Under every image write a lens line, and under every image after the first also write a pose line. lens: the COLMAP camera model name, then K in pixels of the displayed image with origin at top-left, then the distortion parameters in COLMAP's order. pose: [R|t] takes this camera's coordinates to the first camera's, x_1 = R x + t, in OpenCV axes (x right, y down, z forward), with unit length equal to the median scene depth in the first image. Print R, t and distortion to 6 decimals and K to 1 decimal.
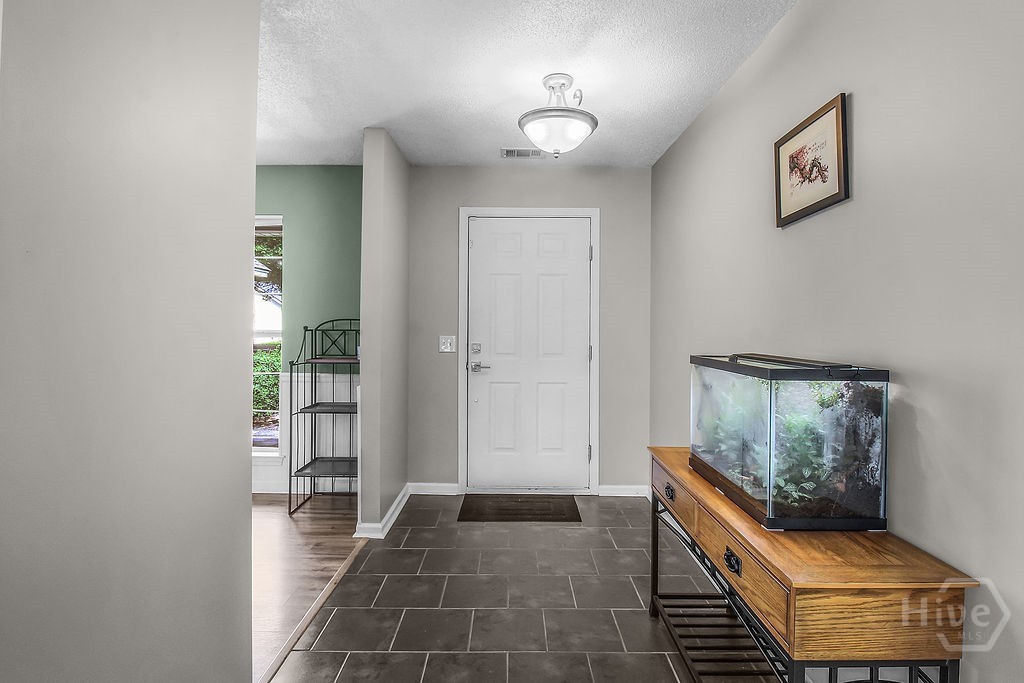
lens RADIAL K [[512.4, 0, 510.1], [0, 512.4, 326.9], [0, 0, 1]] dist [0.000932, 0.000177]
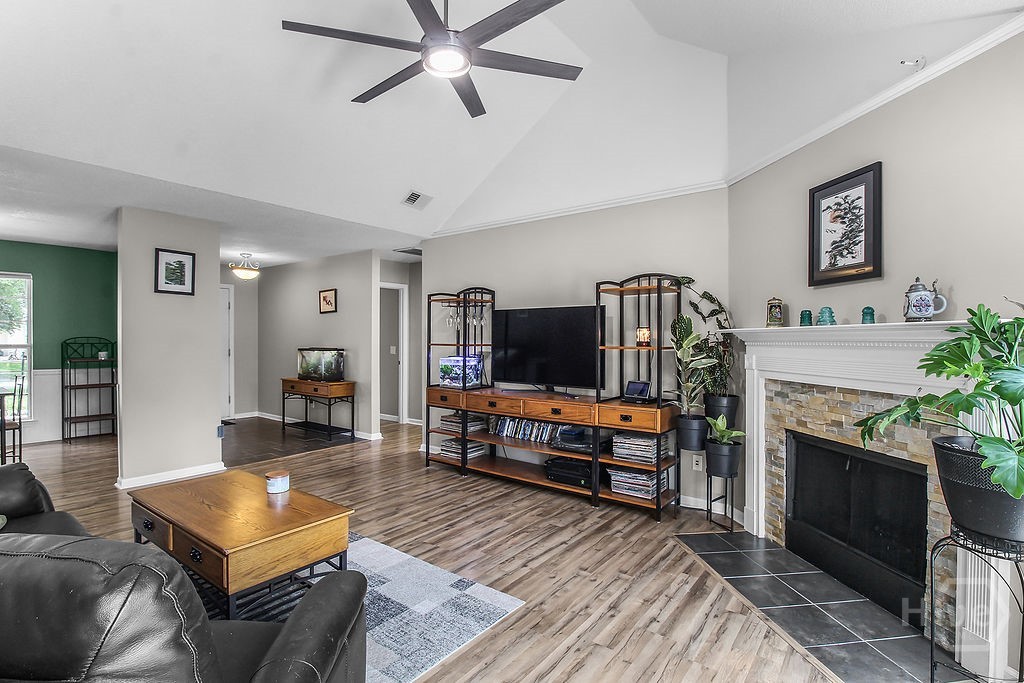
lens RADIAL K [[495.6, 0, 512.0], [0, 495.6, 341.5], [0, 0, 1]] dist [-0.012262, -0.000886]
pose [[0.603551, -0.010541, 0.797255, -1.521913], [0.004802, 0.999943, 0.009586, -0.017426], [-0.797310, -0.001957, 0.603566, -2.311546]]
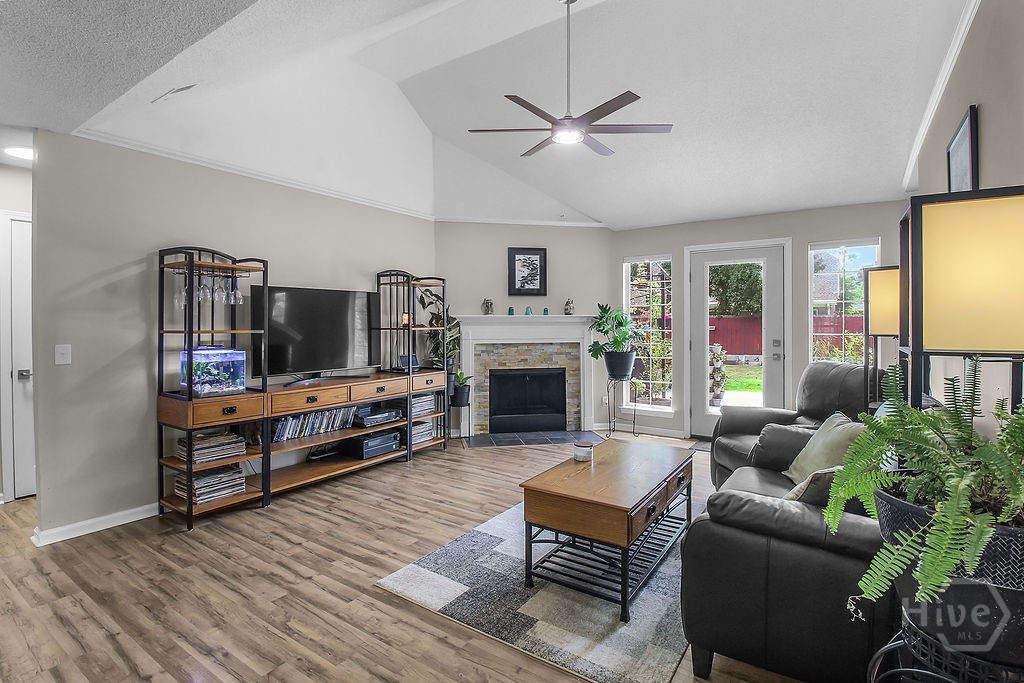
lens RADIAL K [[497.4, 0, 511.8], [0, 497.4, 323.3], [0, 0, 1]] dist [-0.002426, -0.000584]
pose [[-0.832473, -0.009107, 0.553990, -1.491102], [-0.002498, 0.999916, 0.012685, -0.032549], [-0.554060, 0.009176, -0.832426, 0.340978]]
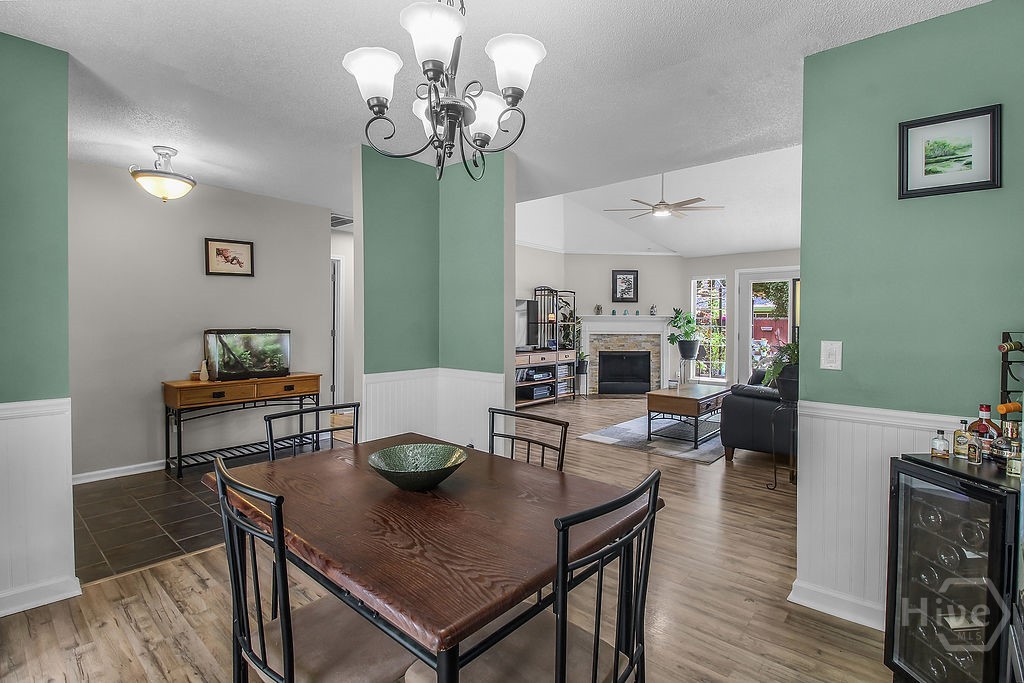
lens RADIAL K [[487.3, 0, 514.1], [0, 487.3, 323.9], [0, 0, 1]] dist [-0.004921, -0.001641]
pose [[-0.762791, -0.017377, 0.646411, -1.980104], [-0.011146, 0.999844, 0.013725, -0.015949], [-0.646549, 0.003264, -0.762866, 1.778656]]
